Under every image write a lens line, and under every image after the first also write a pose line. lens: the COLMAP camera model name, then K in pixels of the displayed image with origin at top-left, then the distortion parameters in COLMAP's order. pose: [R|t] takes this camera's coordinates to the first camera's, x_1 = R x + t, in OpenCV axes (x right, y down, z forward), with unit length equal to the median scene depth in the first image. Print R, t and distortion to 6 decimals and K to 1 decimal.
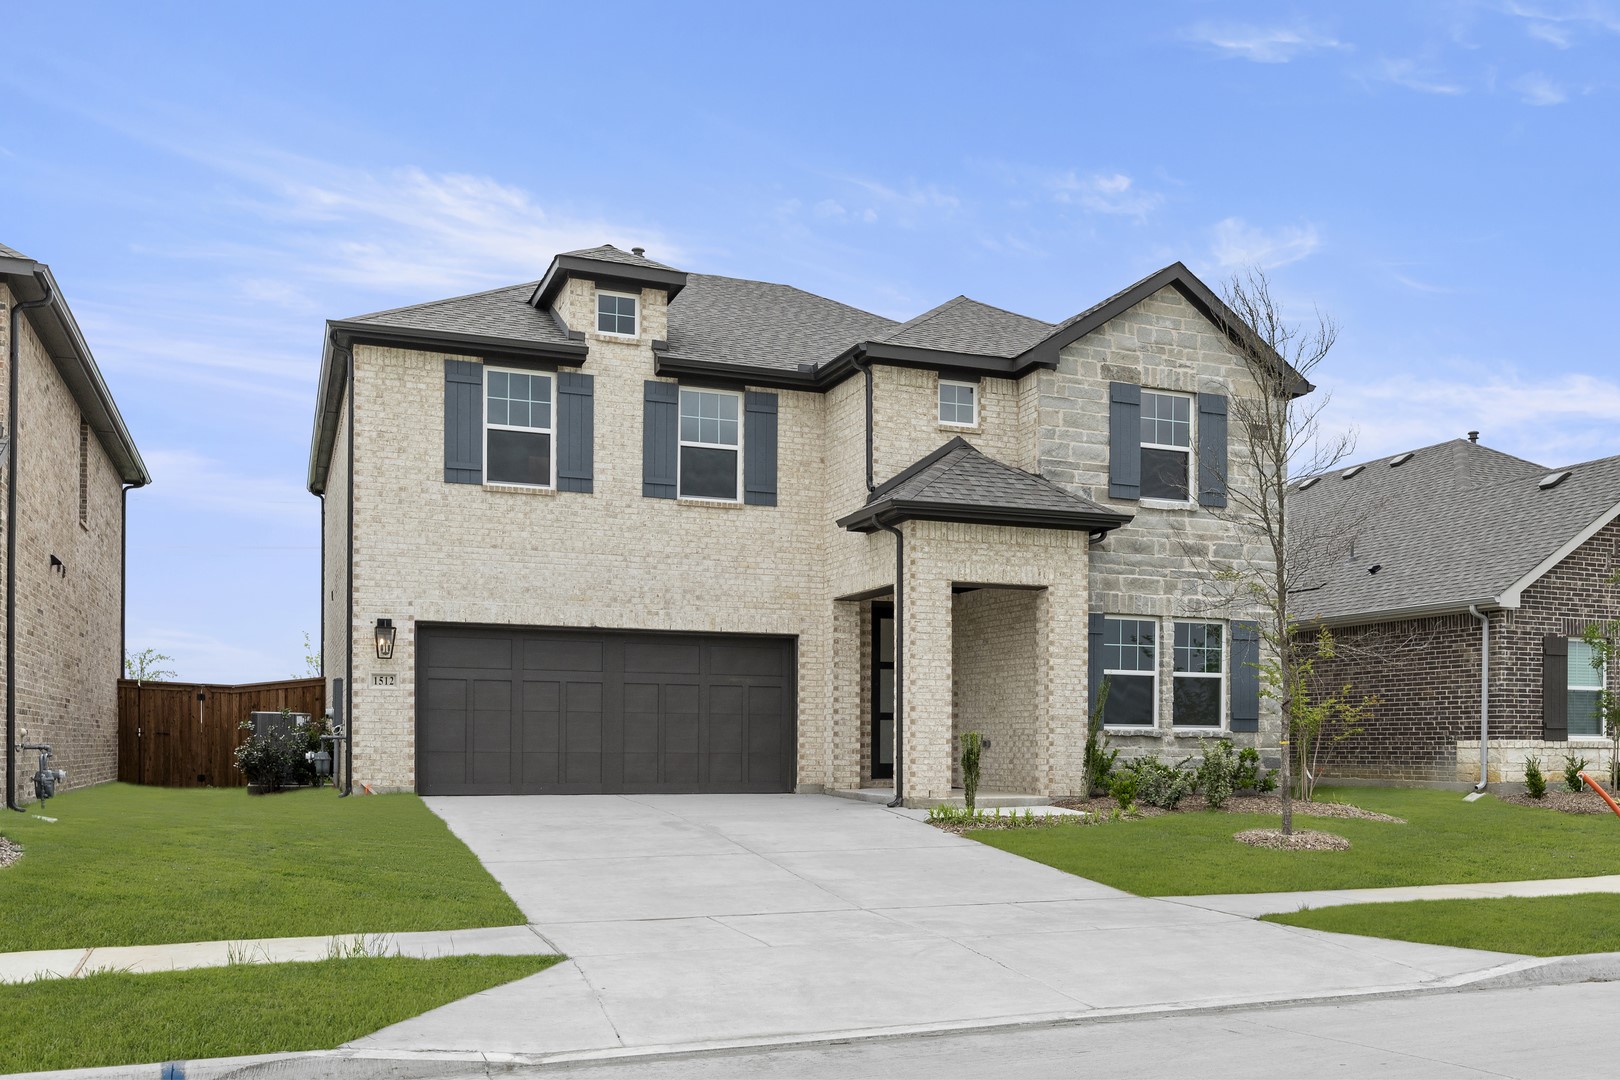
lens RADIAL K [[1097.9, 0, 811.1], [0, 1097.9, 537.5], [0, 0, 1]] dist [0.004346, -0.010880]
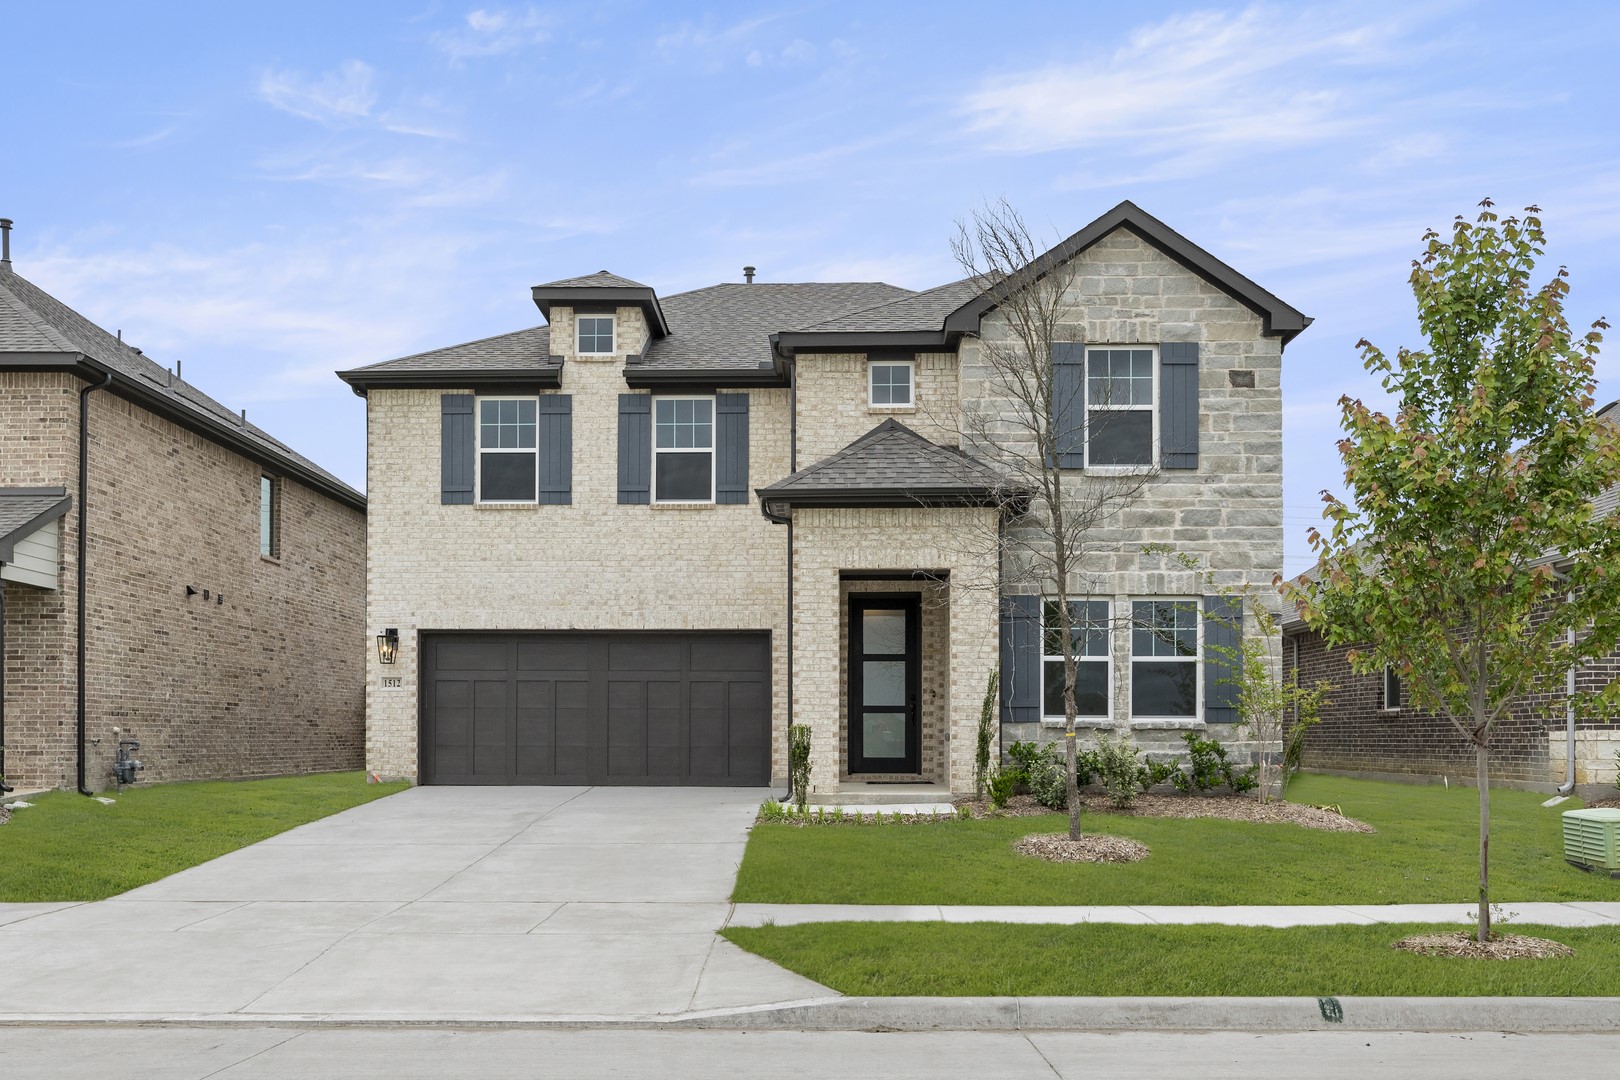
lens RADIAL K [[1055.8, 0, 810.2], [0, 1055.8, 543.2], [0, 0, 1]] dist [0.001766, -0.001464]
pose [[0.947820, -0.060964, -0.312923, 0.353994], [0.061779, 0.998063, -0.007320, 0.019929], [0.312763, -0.012394, 0.949750, 0.097721]]
